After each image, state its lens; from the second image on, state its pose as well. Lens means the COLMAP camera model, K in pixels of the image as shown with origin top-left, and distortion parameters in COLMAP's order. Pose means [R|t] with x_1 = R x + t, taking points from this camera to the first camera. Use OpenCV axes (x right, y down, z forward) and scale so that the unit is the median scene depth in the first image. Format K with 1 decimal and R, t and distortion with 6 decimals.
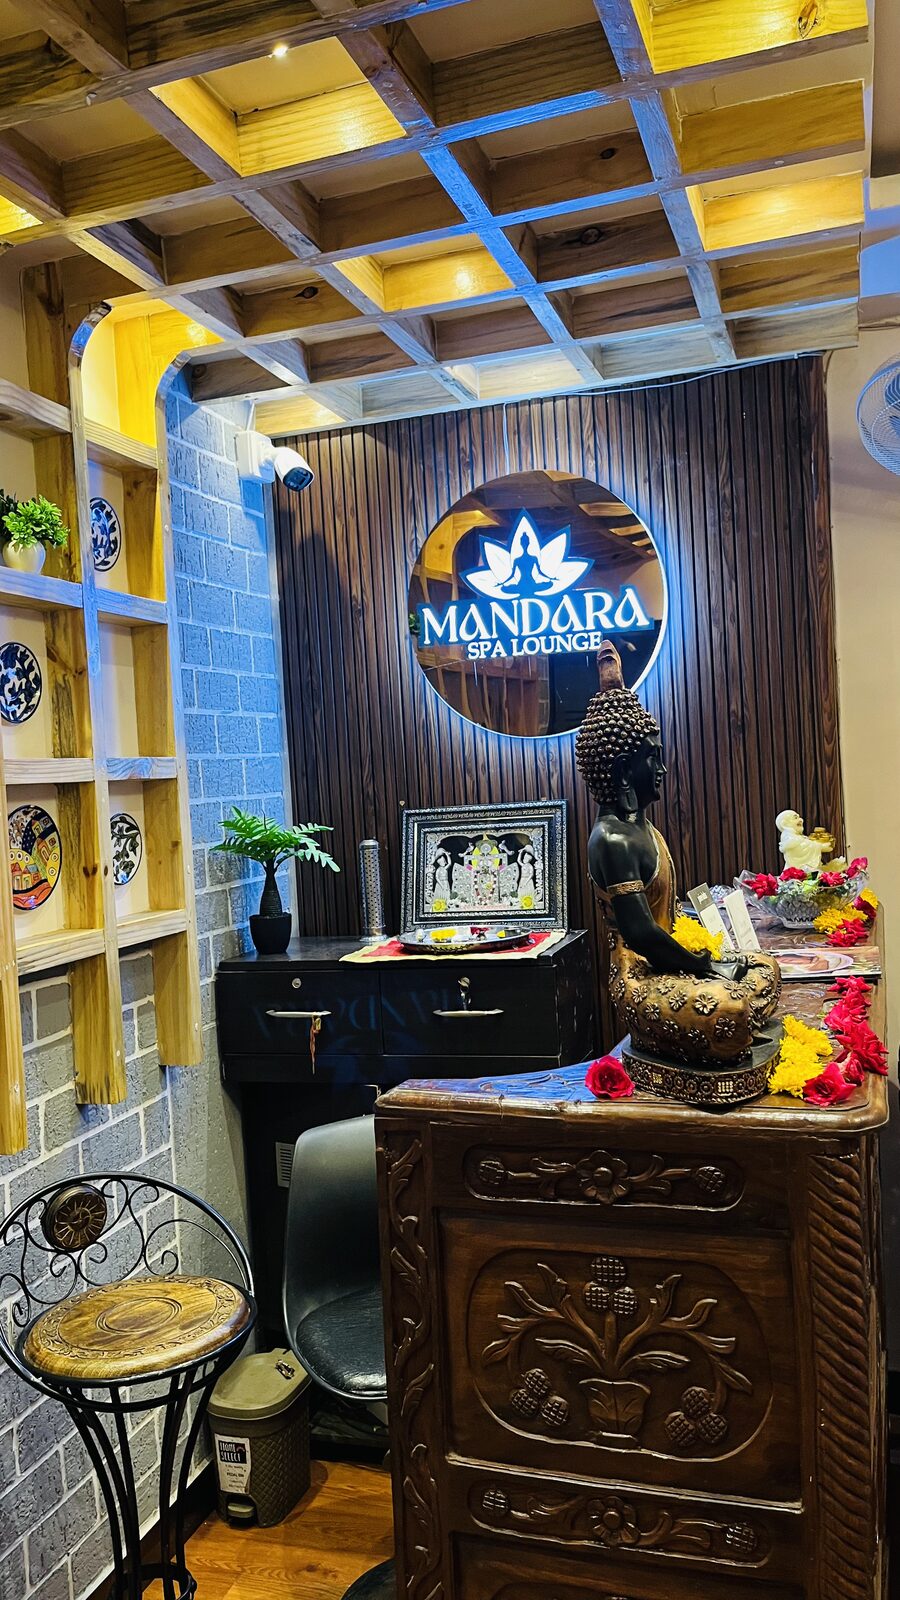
lens RADIAL K [[1217.1, 0, 450.0], [0, 1217.1, 800.0], [0, 0, 1]] dist [0.073690, -0.105365]
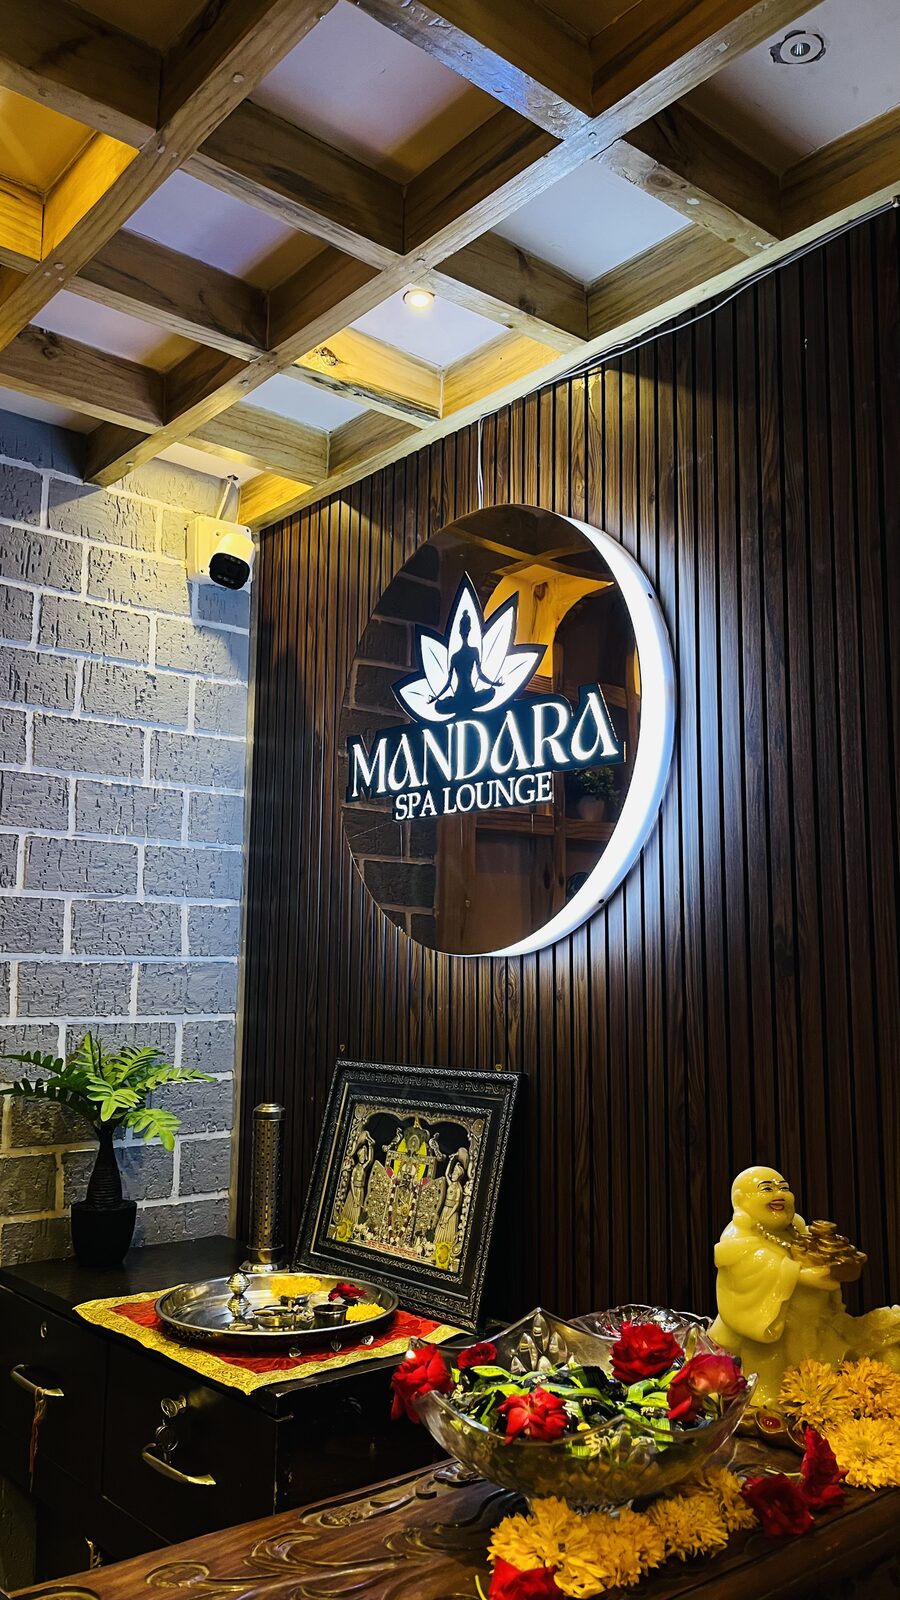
lens RADIAL K [[1217.1, 0, 450.0], [0, 1217.1, 800.0], [0, 0, 1]] dist [0.073690, -0.105365]
pose [[0.849014, -0.009347, -0.528288, 0.366994], [-0.072161, 0.988424, -0.133459, -0.047060], [0.523420, 0.151430, 0.838511, 0.505475]]
